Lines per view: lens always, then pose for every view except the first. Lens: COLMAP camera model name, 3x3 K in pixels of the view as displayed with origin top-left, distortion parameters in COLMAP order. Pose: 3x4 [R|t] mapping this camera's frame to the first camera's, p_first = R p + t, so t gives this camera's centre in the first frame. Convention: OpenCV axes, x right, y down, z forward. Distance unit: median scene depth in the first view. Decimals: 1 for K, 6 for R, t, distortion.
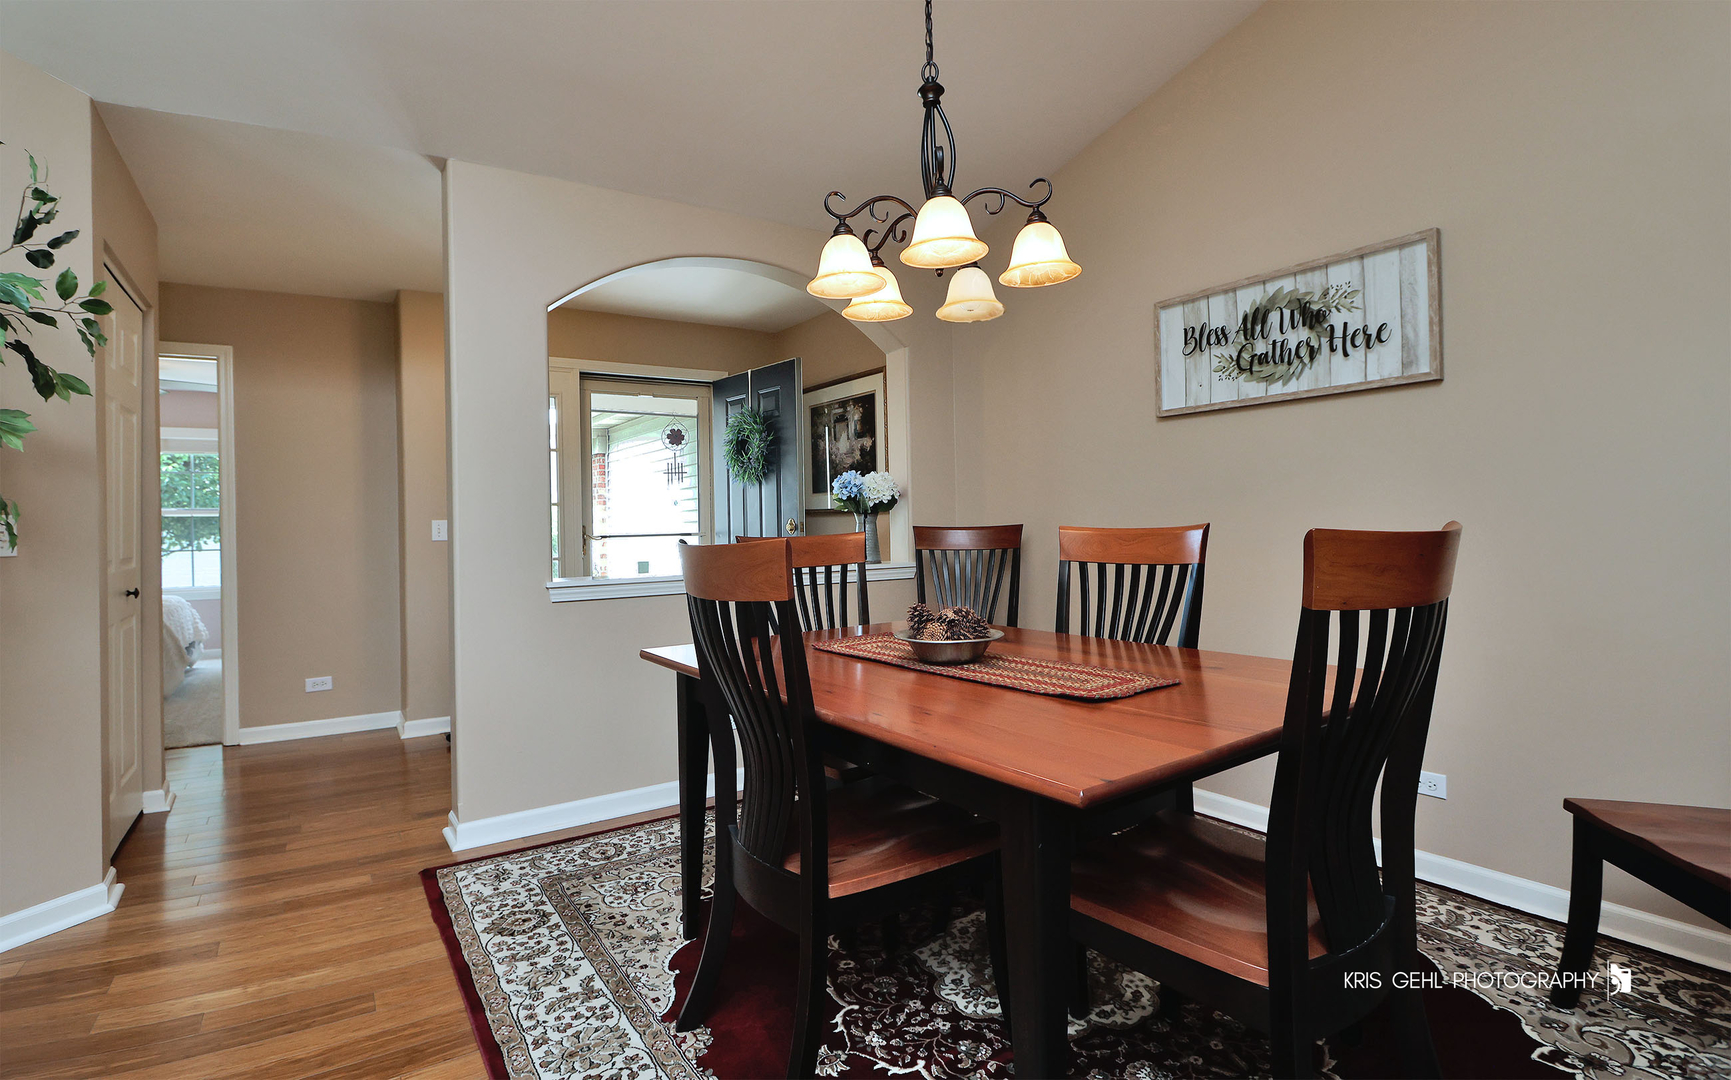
lens RADIAL K [[831.6, 0, 854.9], [0, 831.6, 522.0], [0, 0, 1]] dist [-0.004686, -0.000033]
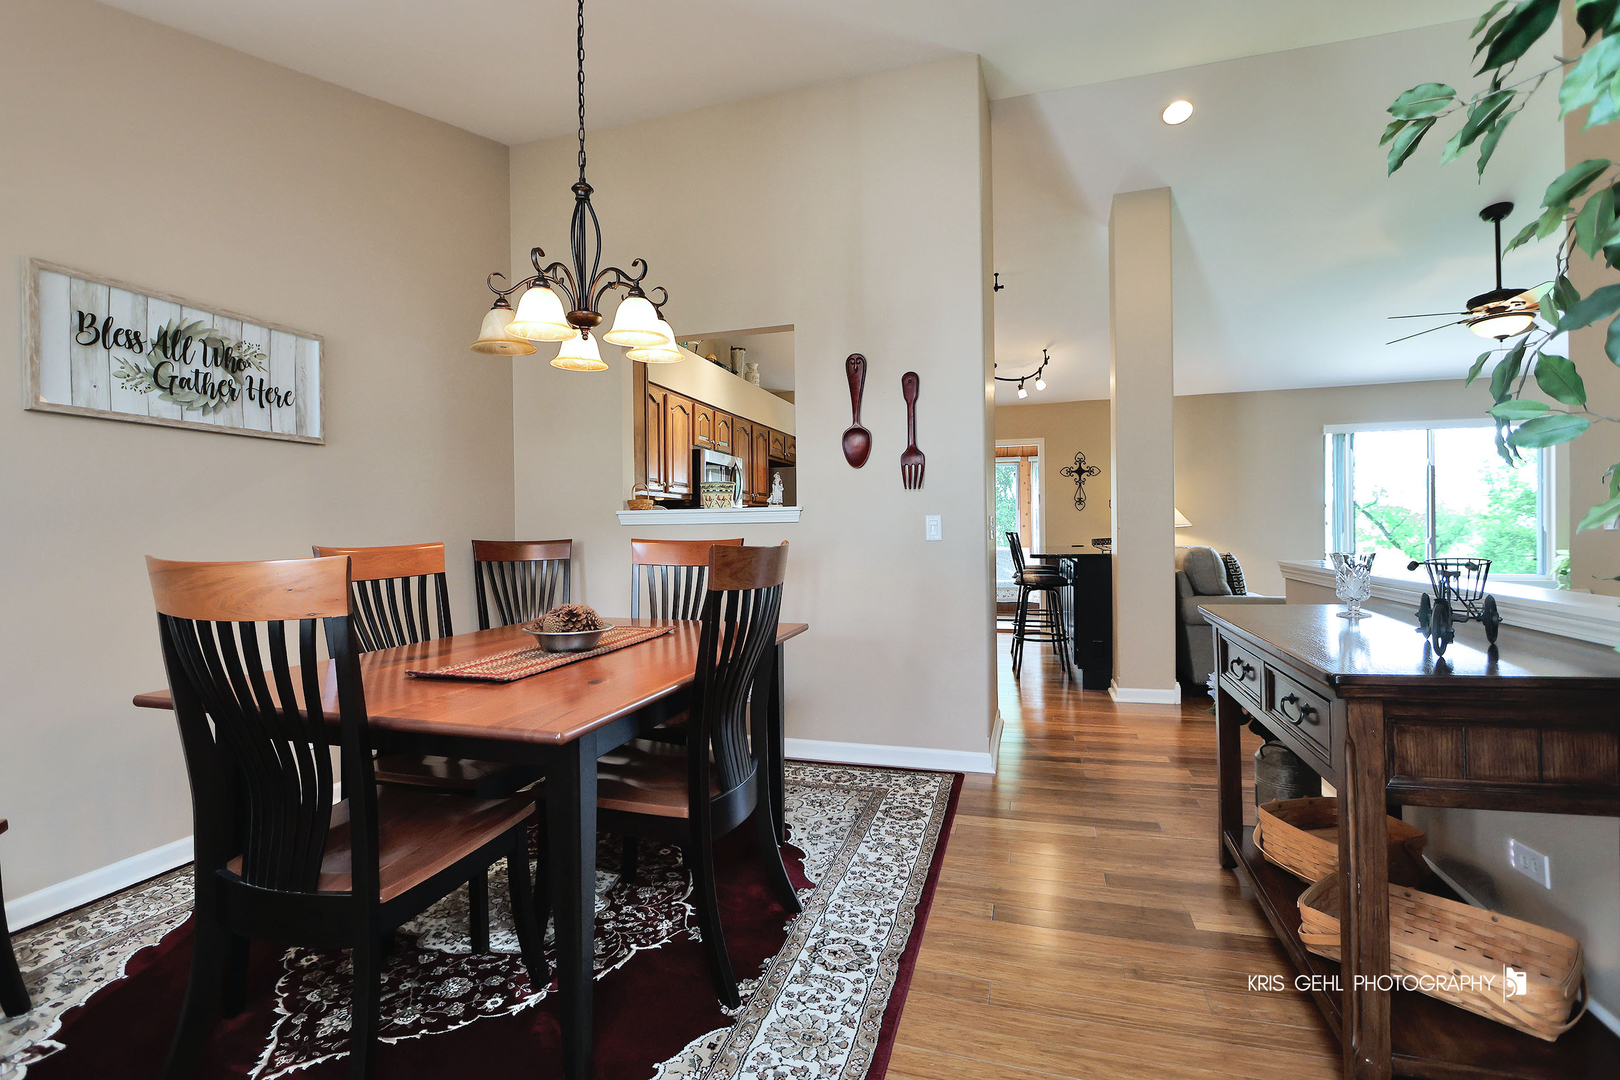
lens RADIAL K [[754.6, 0, 805.4], [0, 754.6, 547.8], [0, 0, 1]] dist [-0.004510, -0.000372]
pose [[-0.642234, 0.013534, 0.766389, -0.726448], [0.027216, 0.999616, 0.005154, 0.016505], [-0.766025, 0.024168, -0.642356, 1.099711]]
